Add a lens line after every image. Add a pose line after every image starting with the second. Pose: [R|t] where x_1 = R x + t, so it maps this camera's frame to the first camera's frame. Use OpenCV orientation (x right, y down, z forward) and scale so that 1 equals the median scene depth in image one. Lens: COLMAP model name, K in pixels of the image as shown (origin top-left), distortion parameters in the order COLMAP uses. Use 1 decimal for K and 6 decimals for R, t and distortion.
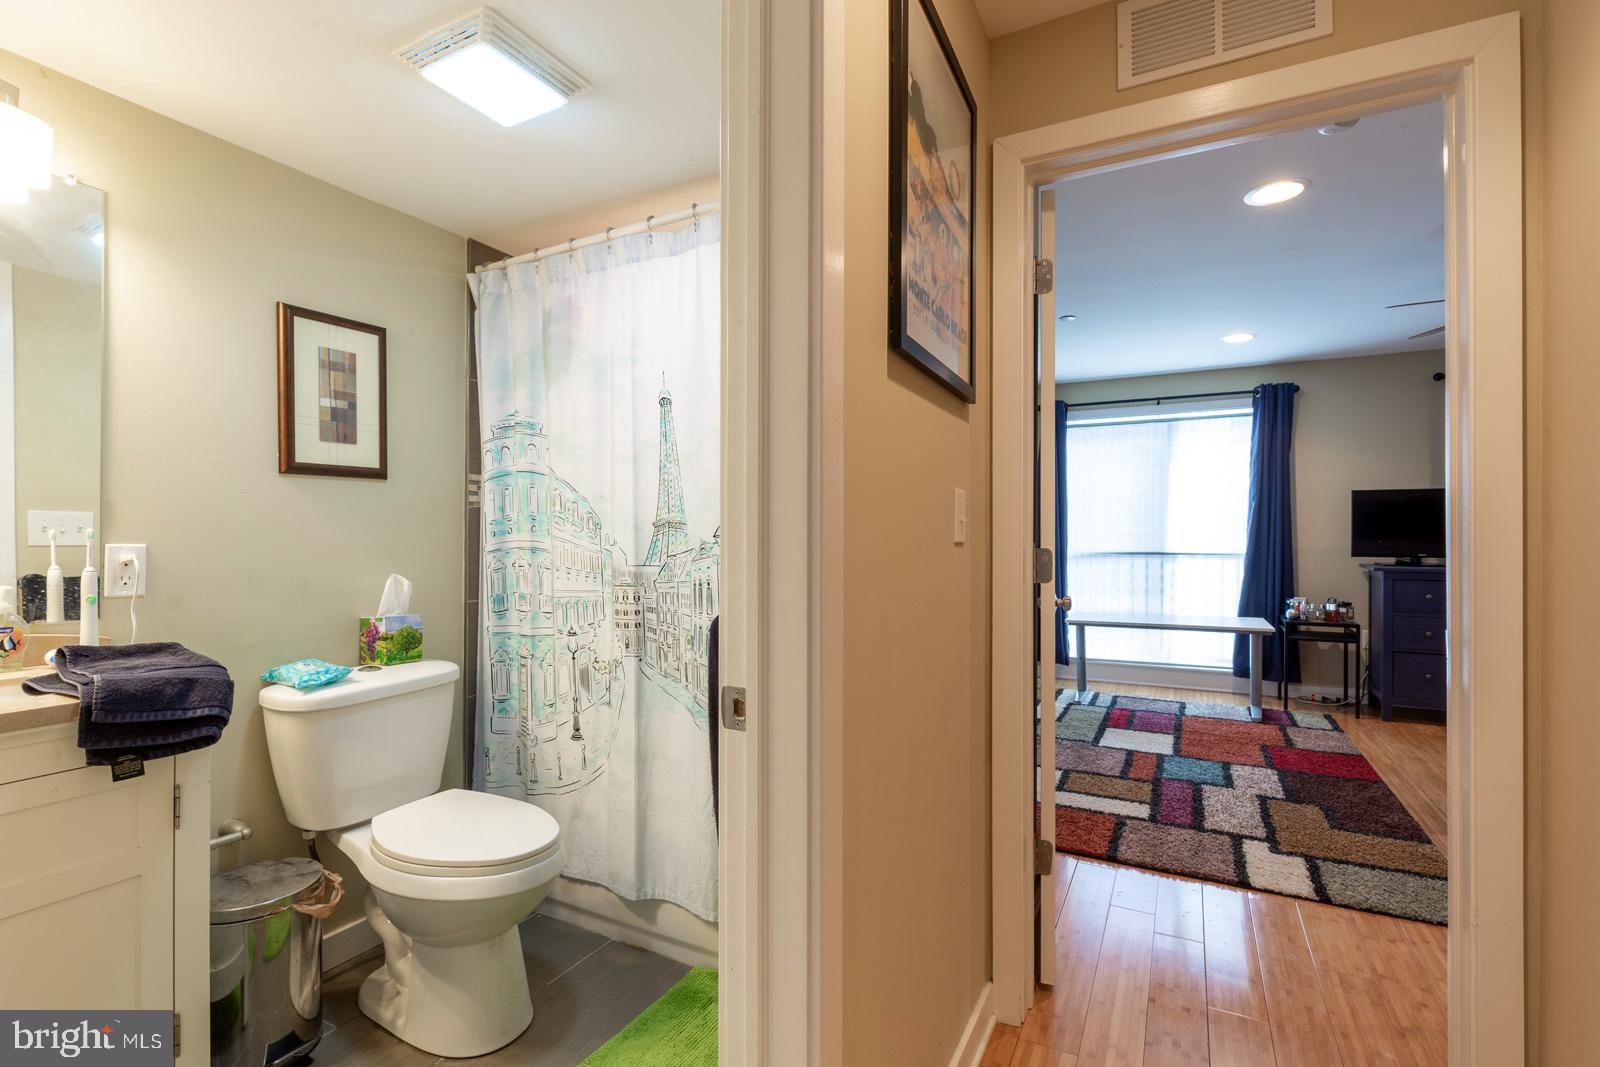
lens RADIAL K [[730.9, 0, 800.2], [0, 730.9, 540.8], [0, 0, 1]] dist [0.005097, -0.002795]
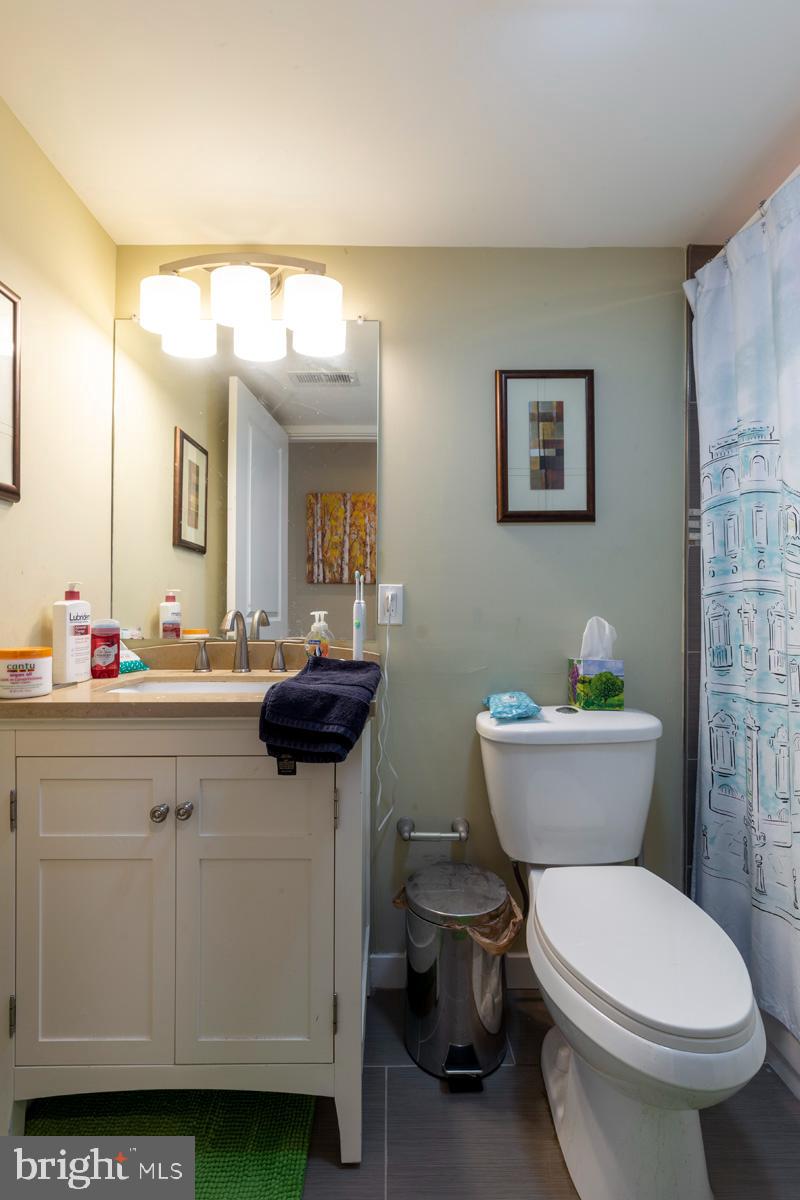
lens RADIAL K [[548.1, 0, 397.8], [0, 548.1, 600.5], [0, 0, 1]] dist [0.005097, -0.002795]
pose [[0.481004, -0.005168, -0.876703, -0.042000], [-0.005984, 0.999940, -0.009178, 0.031790], [0.876698, 0.009661, 0.480944, 0.409669]]
